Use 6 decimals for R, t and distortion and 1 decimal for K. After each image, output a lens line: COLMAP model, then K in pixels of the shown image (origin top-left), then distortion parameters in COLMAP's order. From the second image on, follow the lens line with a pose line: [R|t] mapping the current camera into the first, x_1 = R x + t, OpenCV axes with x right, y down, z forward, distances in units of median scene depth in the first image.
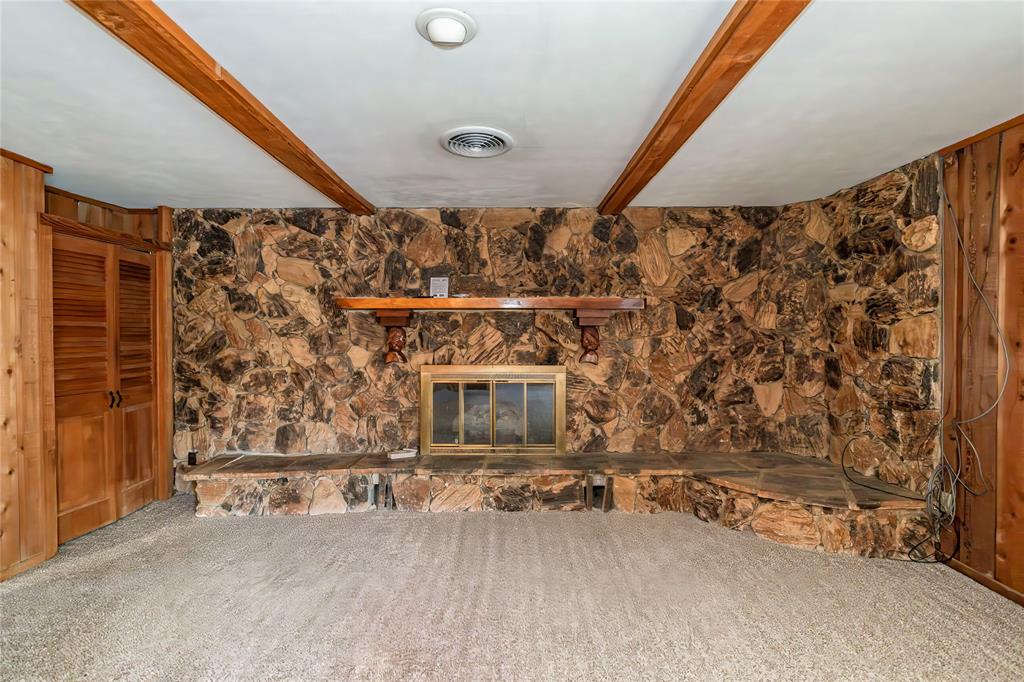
lens RADIAL K [[469.4, 0, 511.2], [0, 469.4, 342.3], [0, 0, 1]] dist [-0.005965, 0.000442]
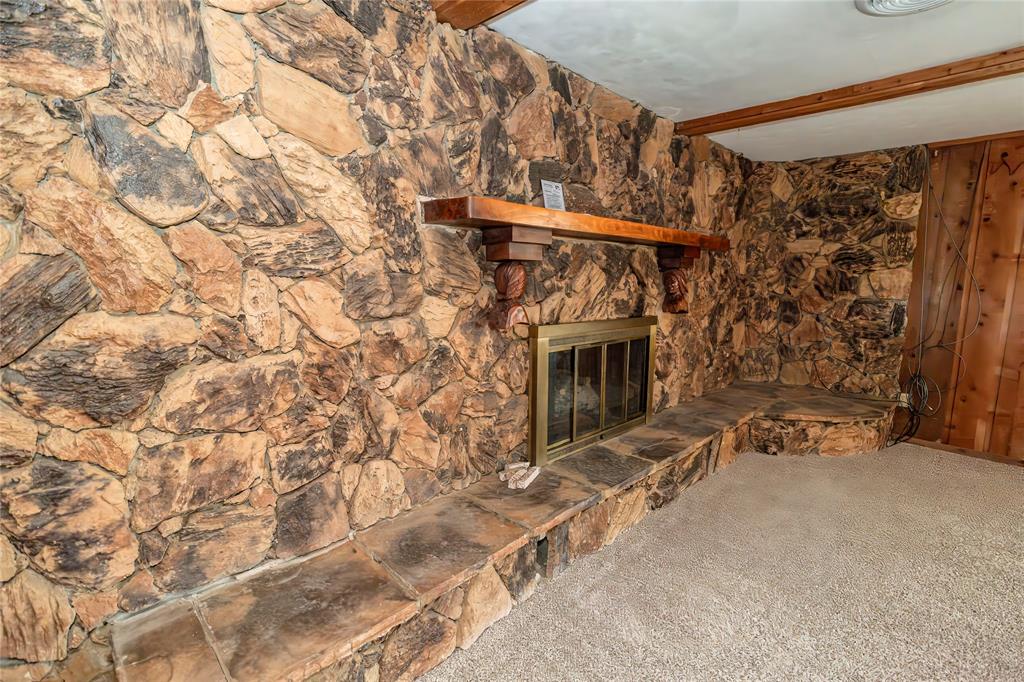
lens RADIAL K [[469.4, 0, 511.2], [0, 469.4, 342.3], [0, 0, 1]] dist [-0.005965, 0.000442]
pose [[0.710033, -0.087090, 0.698762, -0.633224], [-0.004808, 0.991700, 0.128486, -0.008829], [-0.704152, -0.094588, 0.703721, 0.587355]]
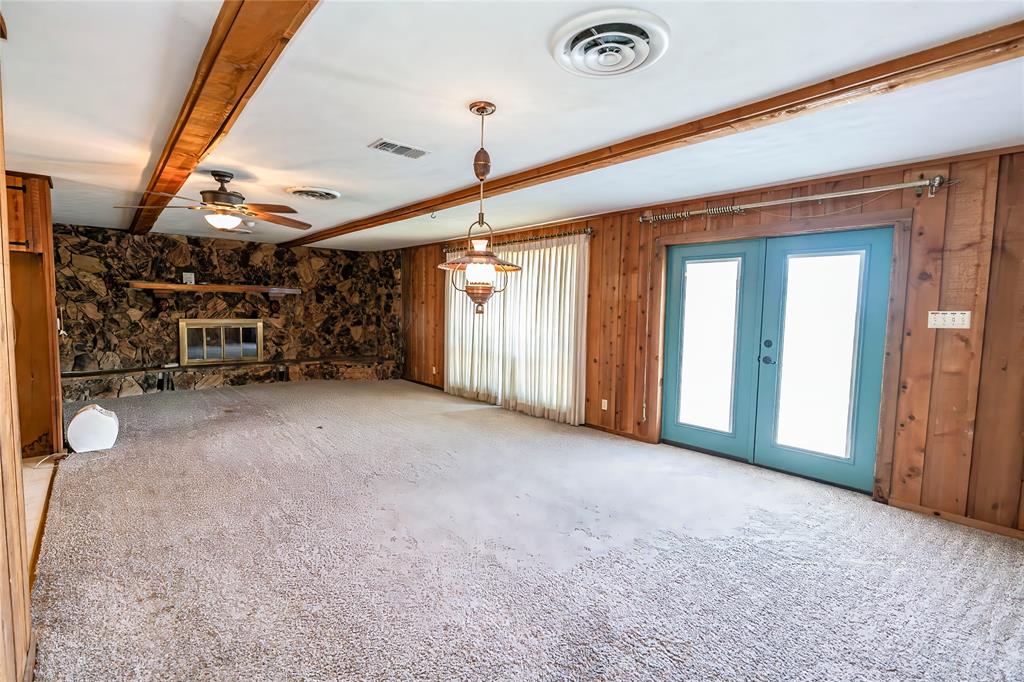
lens RADIAL K [[469.4, 0, 511.2], [0, 469.4, 342.3], [0, 0, 1]] dist [-0.005965, 0.000442]
pose [[0.751582, -0.033113, 0.658808, -0.428351], [-0.013106, 0.997793, 0.065103, 0.002668], [-0.659509, -0.057564, 0.749489, -1.302781]]
